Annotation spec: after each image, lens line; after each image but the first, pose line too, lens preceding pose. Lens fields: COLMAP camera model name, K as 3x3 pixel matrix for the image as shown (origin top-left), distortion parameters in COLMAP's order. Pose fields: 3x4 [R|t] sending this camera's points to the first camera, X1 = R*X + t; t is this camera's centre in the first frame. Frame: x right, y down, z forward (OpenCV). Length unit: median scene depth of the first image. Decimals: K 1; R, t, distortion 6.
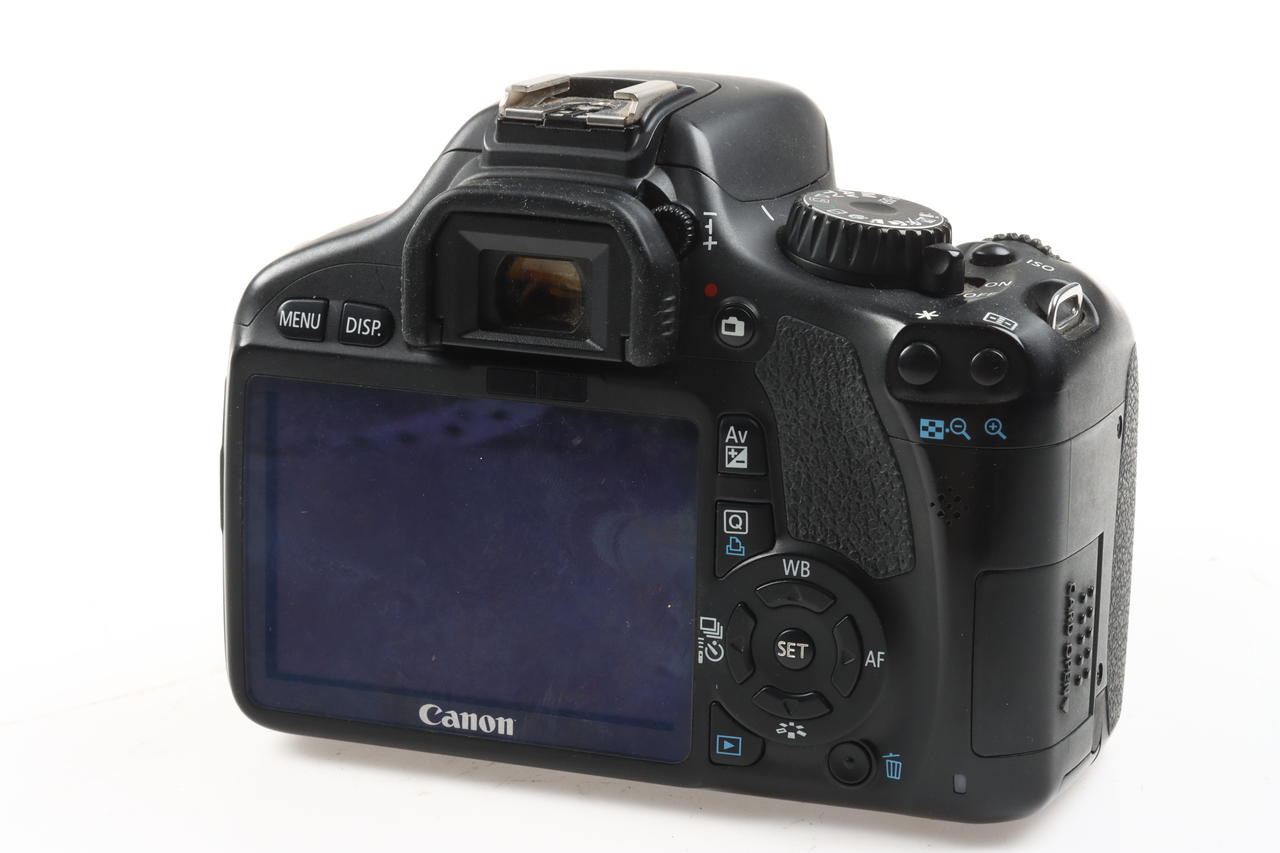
lens RADIAL K [[3797.5, 0, 640.3], [0, 3797.5, 429.2], [0, 0, 1]] dist [-0.051955, 0.000000]
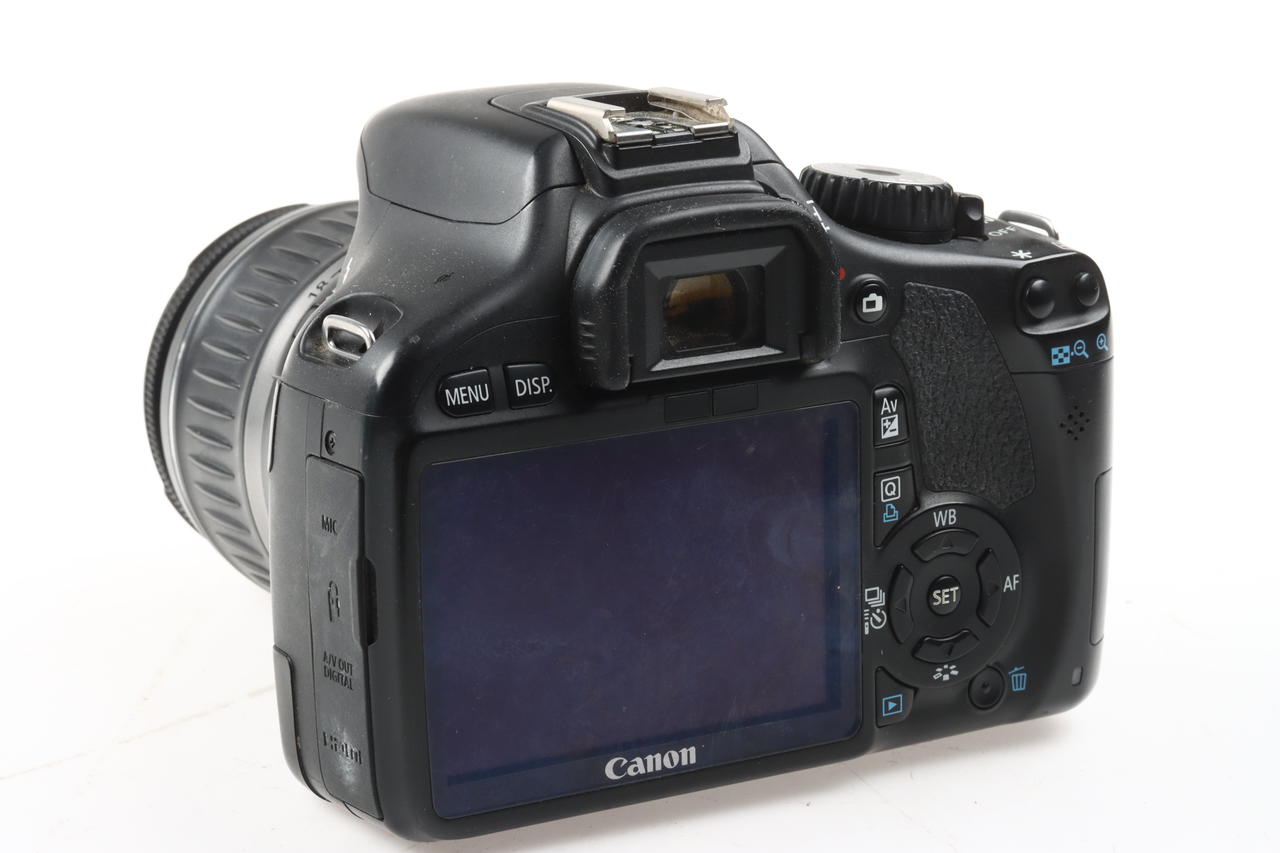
lens RADIAL K [[3797.5, 0, 640.7], [0, 3797.5, 423.9], [0, 0, 1]] dist [-0.051955, 0.000000]
pose [[0.650979, -0.213871, 0.728344, -0.759896], [0.199837, 0.973928, 0.107374, -0.116157], [-0.732319, 0.075652, 0.676746, 0.348090]]
